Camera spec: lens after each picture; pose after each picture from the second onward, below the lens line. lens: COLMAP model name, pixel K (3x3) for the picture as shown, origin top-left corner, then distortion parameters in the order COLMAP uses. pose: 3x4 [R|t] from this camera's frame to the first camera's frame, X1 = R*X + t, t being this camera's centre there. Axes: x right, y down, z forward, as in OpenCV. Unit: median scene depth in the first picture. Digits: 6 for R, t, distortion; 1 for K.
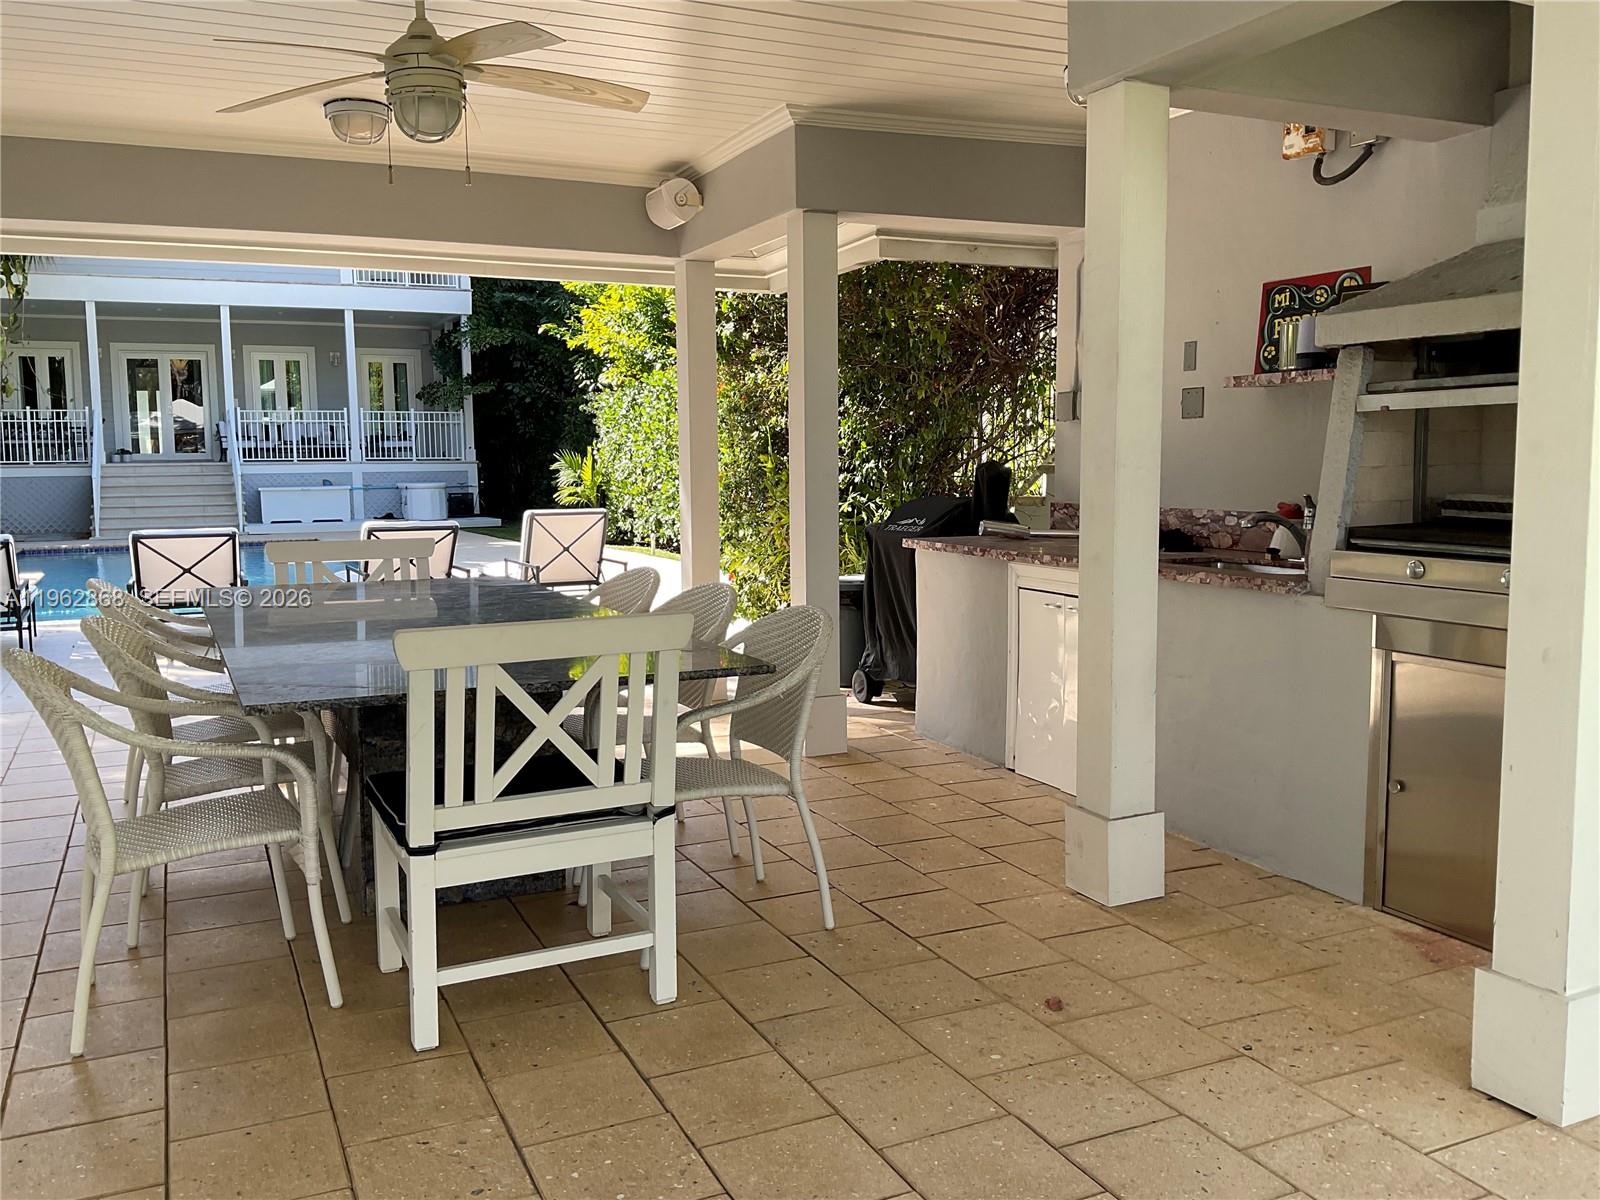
lens RADIAL K [[1344.4, 0, 800.2], [0, 1344.4, 595.4], [0, 0, 1]] dist [0.032519, -0.038938]
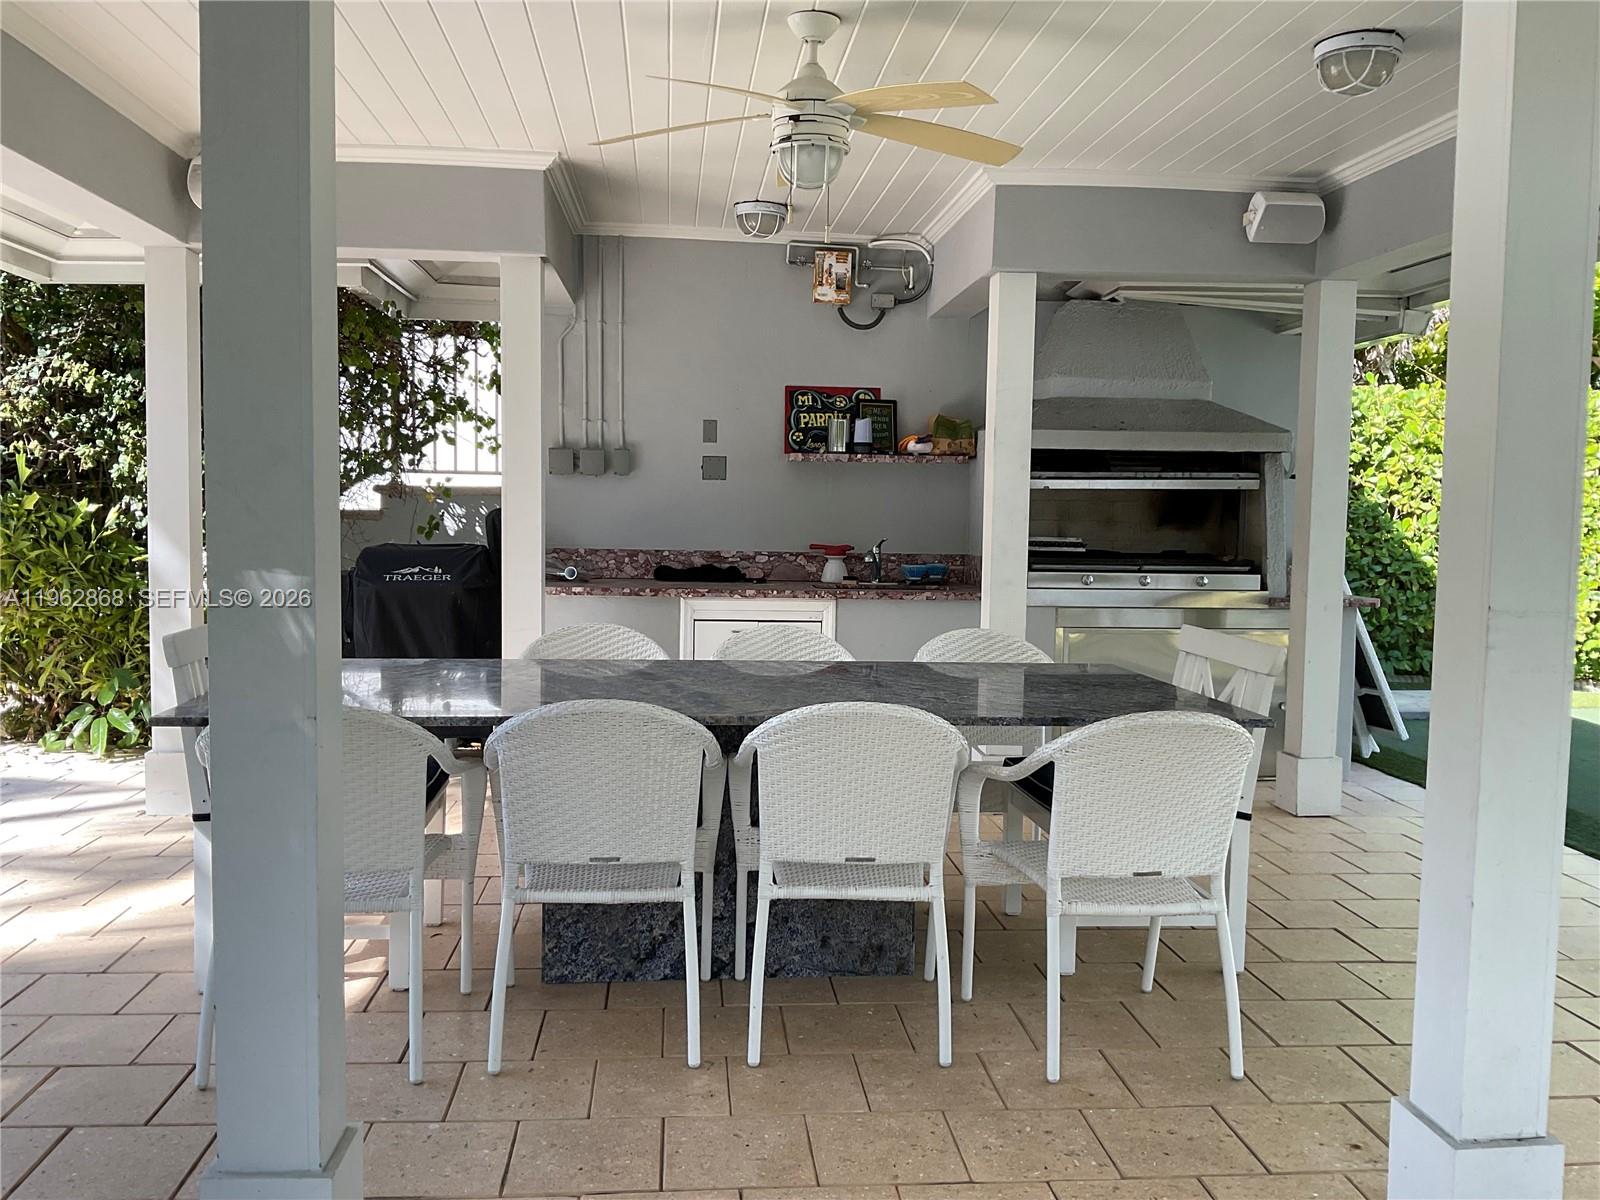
lens RADIAL K [[1344.4, 0, 795.0], [0, 1344.4, 602.5], [0, 0, 1]] dist [0.032519, -0.038938]
pose [[0.356492, -0.053606, 0.932759, -0.964618], [0.075401, 0.996747, 0.028466, -0.050830], [-0.931251, 0.060183, 0.359375, 0.525540]]
